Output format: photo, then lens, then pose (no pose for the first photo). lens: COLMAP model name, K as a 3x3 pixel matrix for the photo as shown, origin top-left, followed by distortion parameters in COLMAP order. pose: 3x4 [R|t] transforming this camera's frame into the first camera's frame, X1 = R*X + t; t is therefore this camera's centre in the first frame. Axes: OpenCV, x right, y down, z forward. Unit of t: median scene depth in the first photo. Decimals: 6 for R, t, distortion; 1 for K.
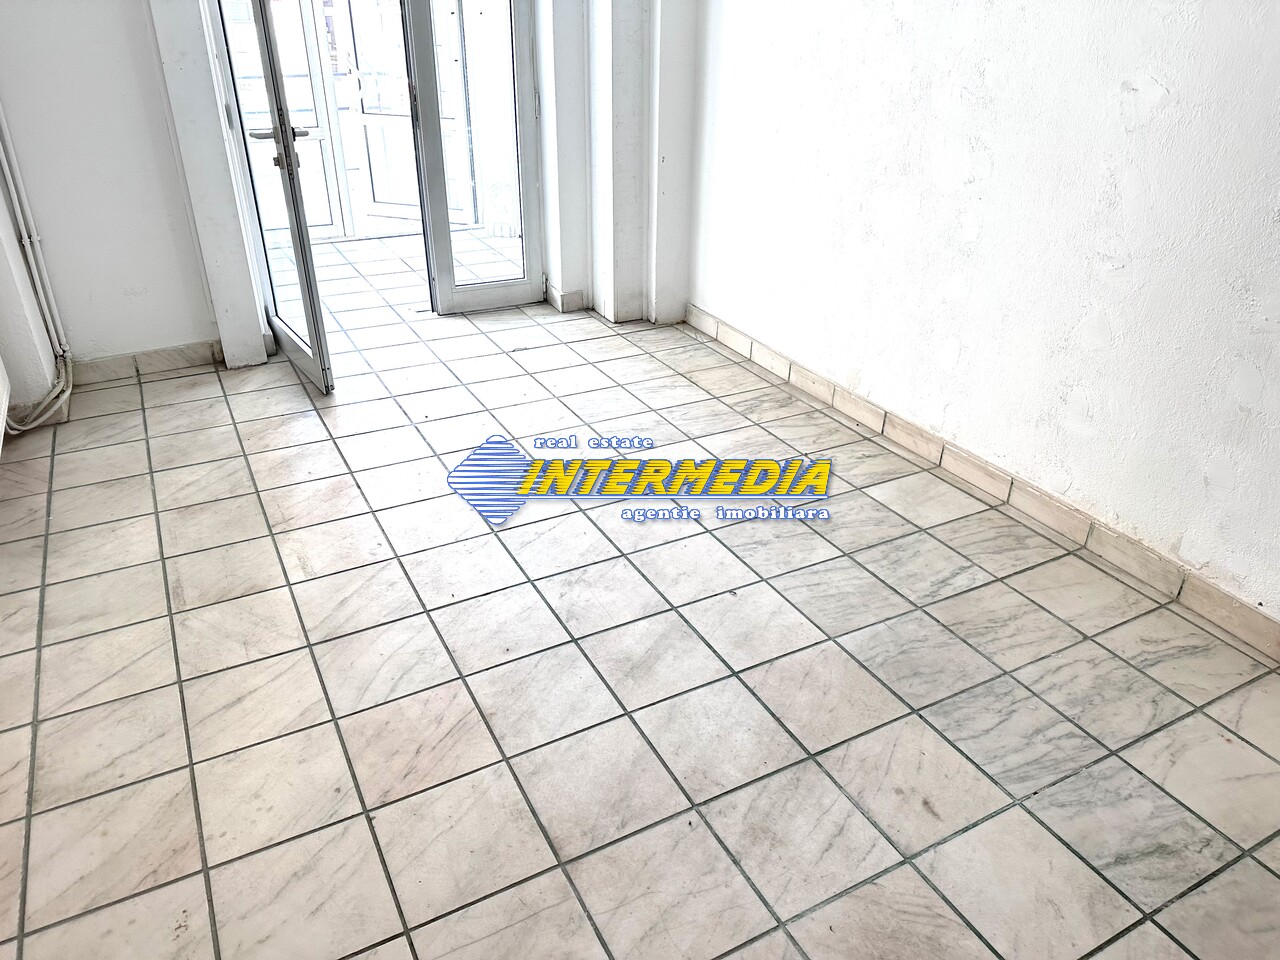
lens RADIAL K [[905.7, 0, 631.9], [0, 905.7, 480.9], [0, 0, 1]] dist [0.043736, -0.054583]
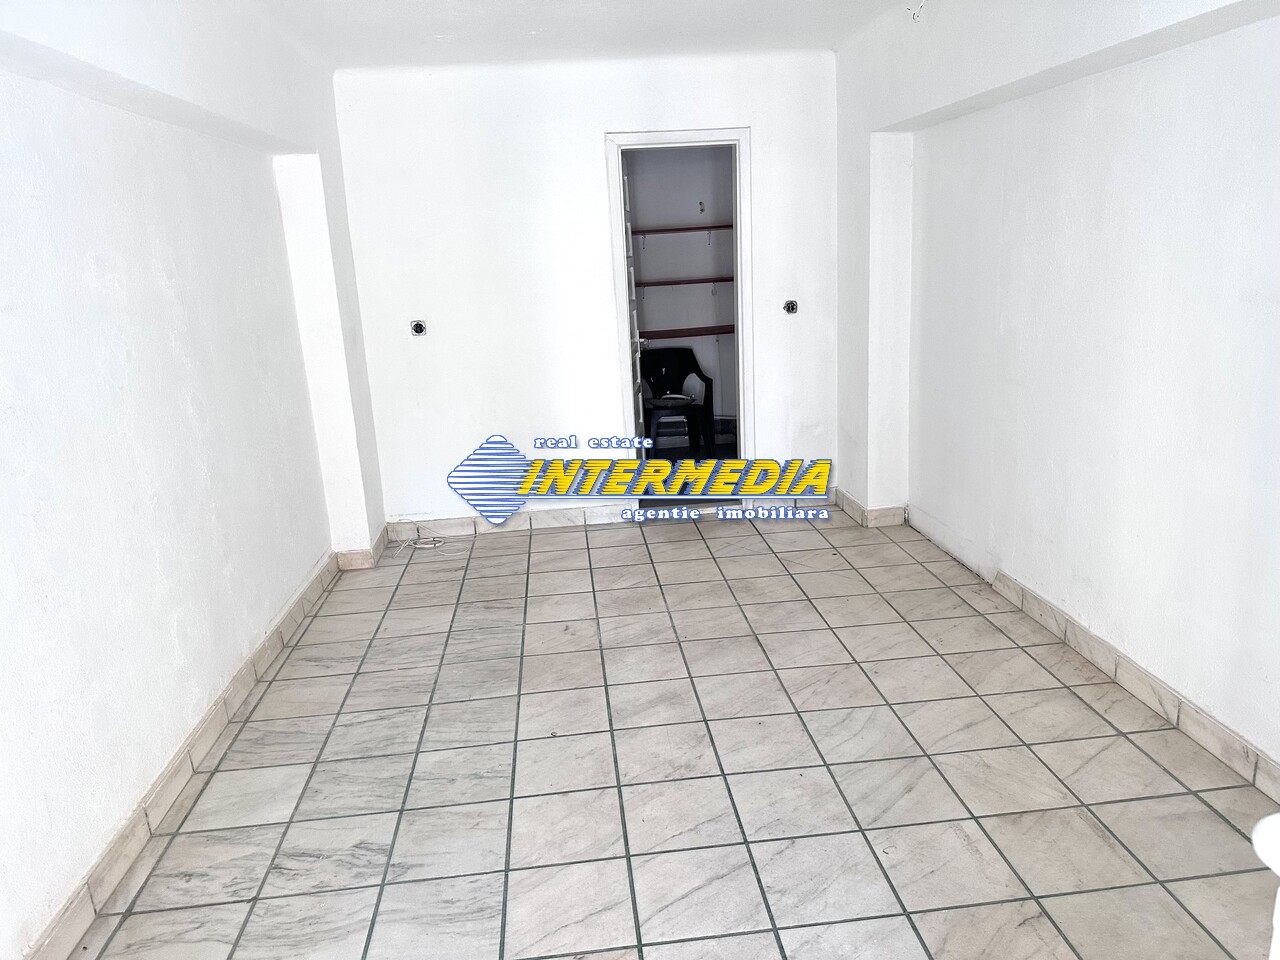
lens RADIAL K [[905.7, 0, 644.7], [0, 905.7, 487.6], [0, 0, 1]] dist [0.043736, -0.054583]
pose [[-0.929837, -0.061341, 0.362822, -0.415310], [0.205123, 0.732191, 0.649477, -0.876684], [-0.305495, 0.678331, -0.668236, 1.635109]]
